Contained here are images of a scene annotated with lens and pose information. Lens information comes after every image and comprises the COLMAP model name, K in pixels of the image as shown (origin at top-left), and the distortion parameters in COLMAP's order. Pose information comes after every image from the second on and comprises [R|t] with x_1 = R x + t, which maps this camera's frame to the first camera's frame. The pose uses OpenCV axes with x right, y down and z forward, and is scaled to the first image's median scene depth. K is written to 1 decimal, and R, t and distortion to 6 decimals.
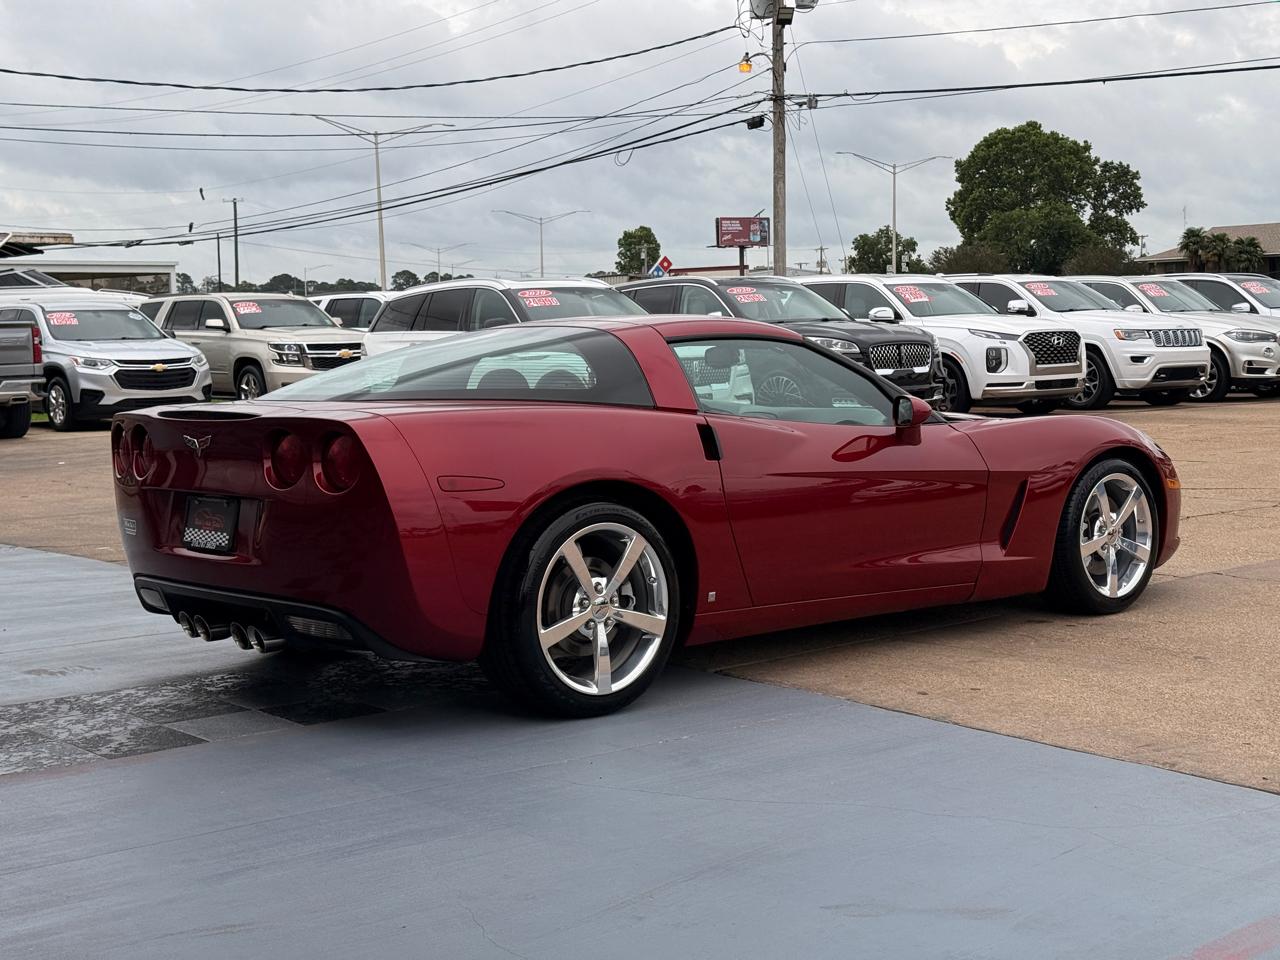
lens RADIAL K [[1764.0, 0, 640.0], [0, 1764.0, 480.0], [0, 0, 1]] dist [0.191032, -0.350937]
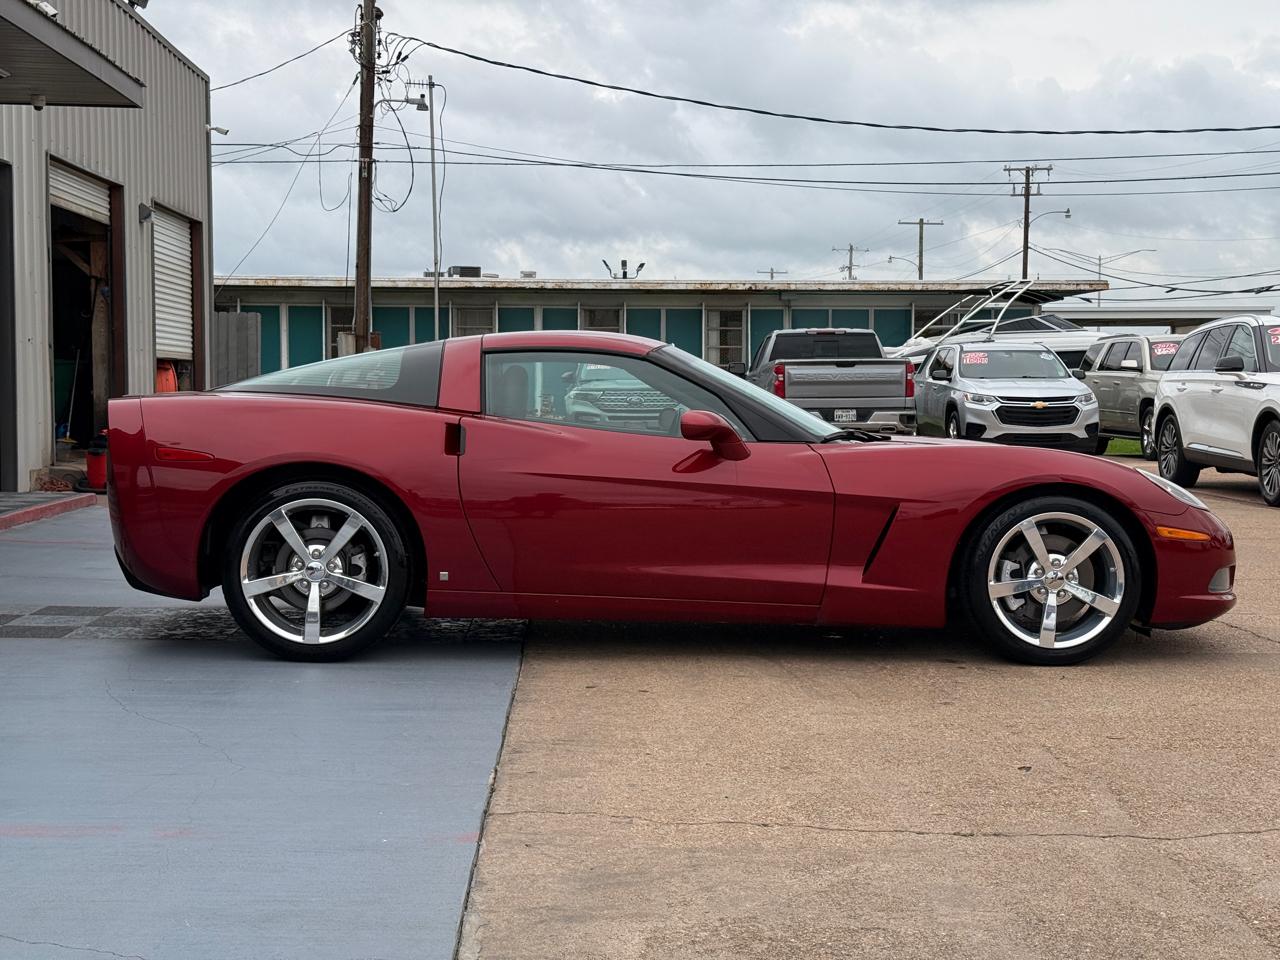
lens RADIAL K [[1764.0, 0, 640.0], [0, 1764.0, 480.0], [0, 0, 1]] dist [0.191032, -0.350937]
pose [[0.778721, 0.060242, -0.624472, 0.185728], [-0.077338, 0.997005, -0.000261, -0.000950], [0.622586, 0.048498, 0.781047, 0.043157]]
